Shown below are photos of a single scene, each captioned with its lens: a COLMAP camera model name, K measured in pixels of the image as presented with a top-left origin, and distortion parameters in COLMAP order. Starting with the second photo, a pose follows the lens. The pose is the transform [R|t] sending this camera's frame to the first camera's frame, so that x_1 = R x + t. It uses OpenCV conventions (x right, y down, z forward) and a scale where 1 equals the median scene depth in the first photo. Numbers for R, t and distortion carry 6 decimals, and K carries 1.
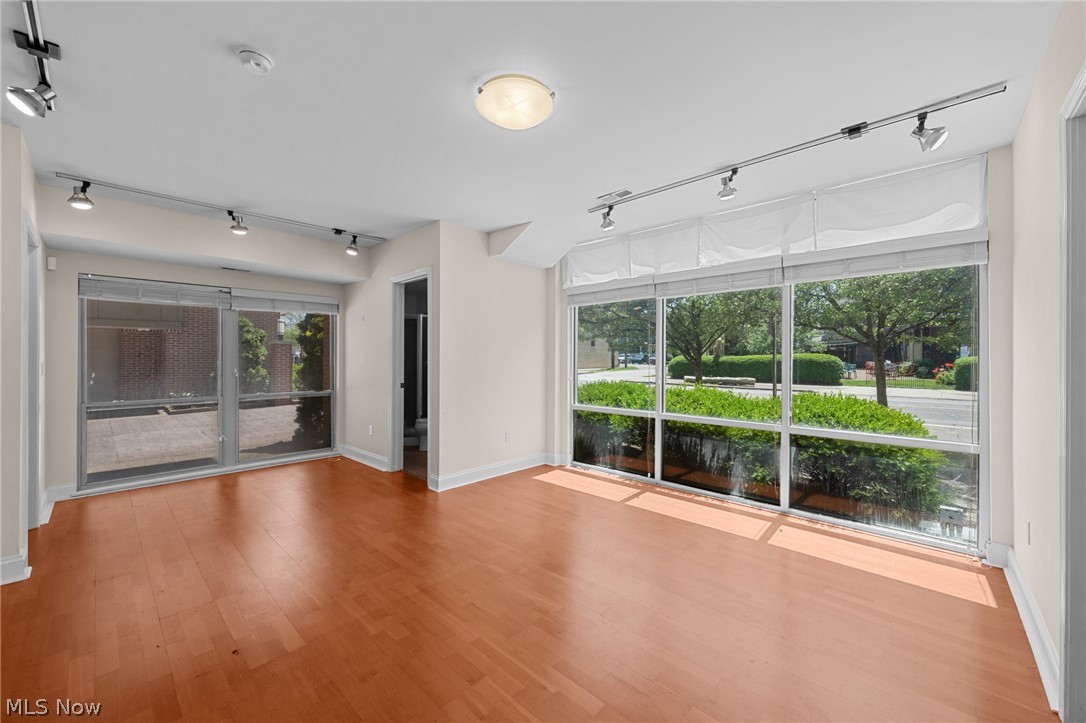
lens RADIAL K [[415.4, 0, 547.4], [0, 415.4, 365.5], [0, 0, 1]] dist [0.000463, -0.000019]
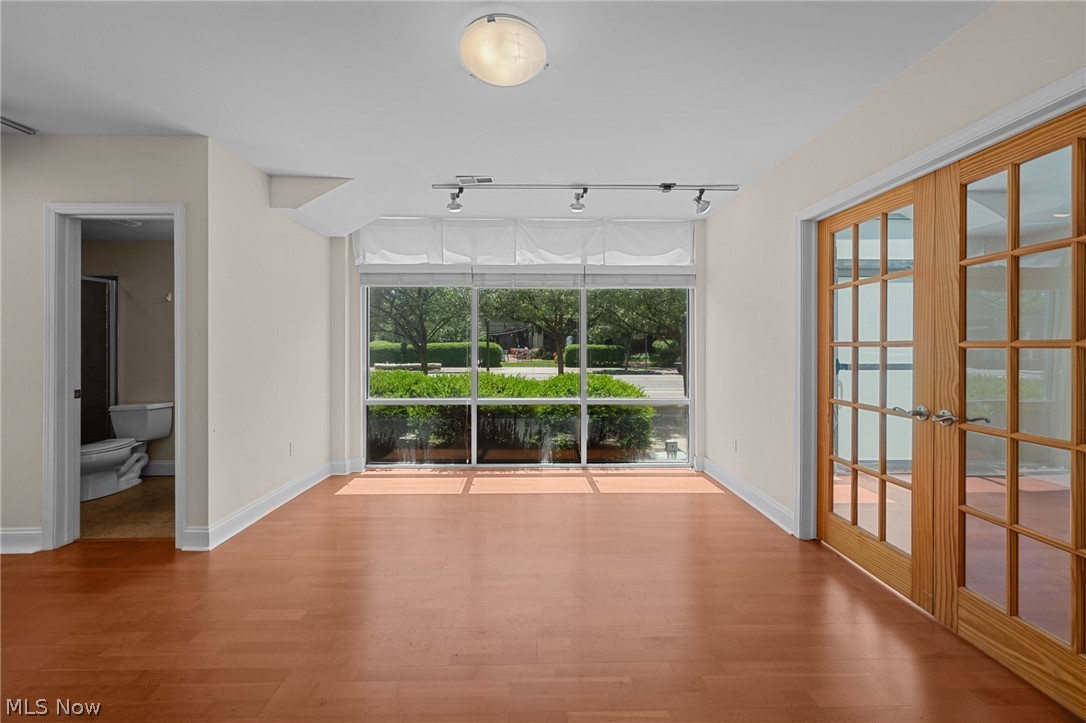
lens RADIAL K [[398.8, 0, 542.3], [0, 398.8, 355.3], [0, 0, 1]] dist [-0.000870, -0.000084]
pose [[0.724803, -0.017779, 0.688727, -0.301502], [0.012959, 0.999842, 0.012172, -0.004959], [-0.688834, 0.000102, 0.724919, 0.172813]]
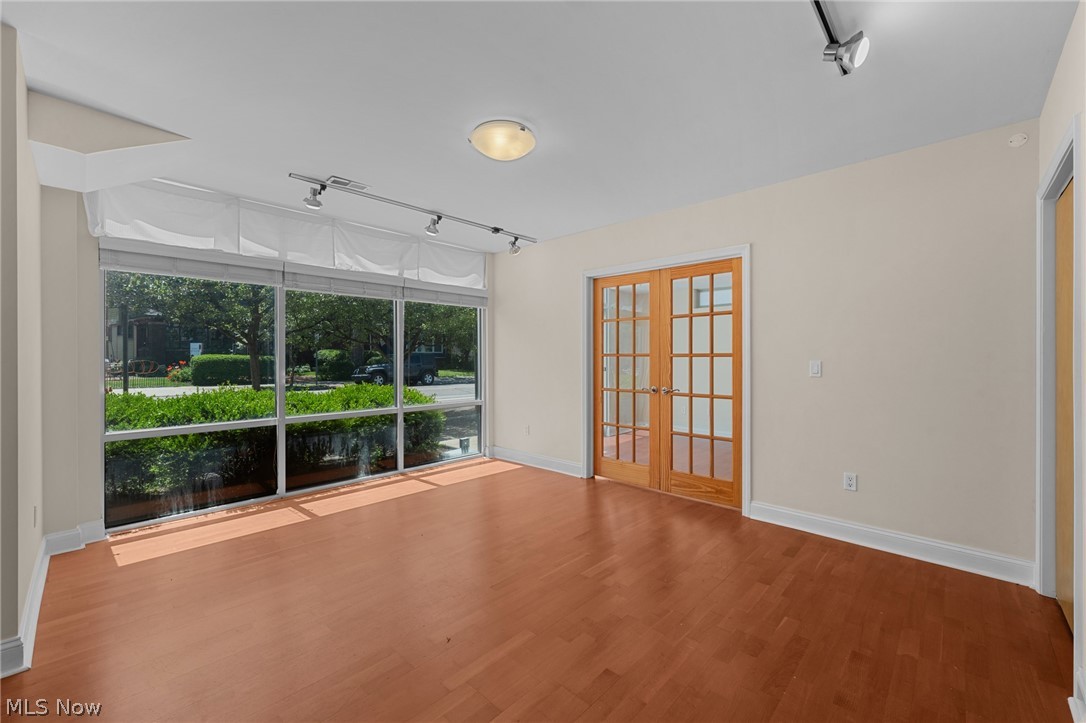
lens RADIAL K [[437.6, 0, 542.7], [0, 437.6, 370.1], [0, 0, 1]] dist [-0.001212, -0.000183]
pose [[0.018157, -0.031539, 0.999338, -0.673987], [0.017316, 0.999362, 0.031226, -0.007230], [-0.999685, 0.016737, 0.018691, 0.442756]]
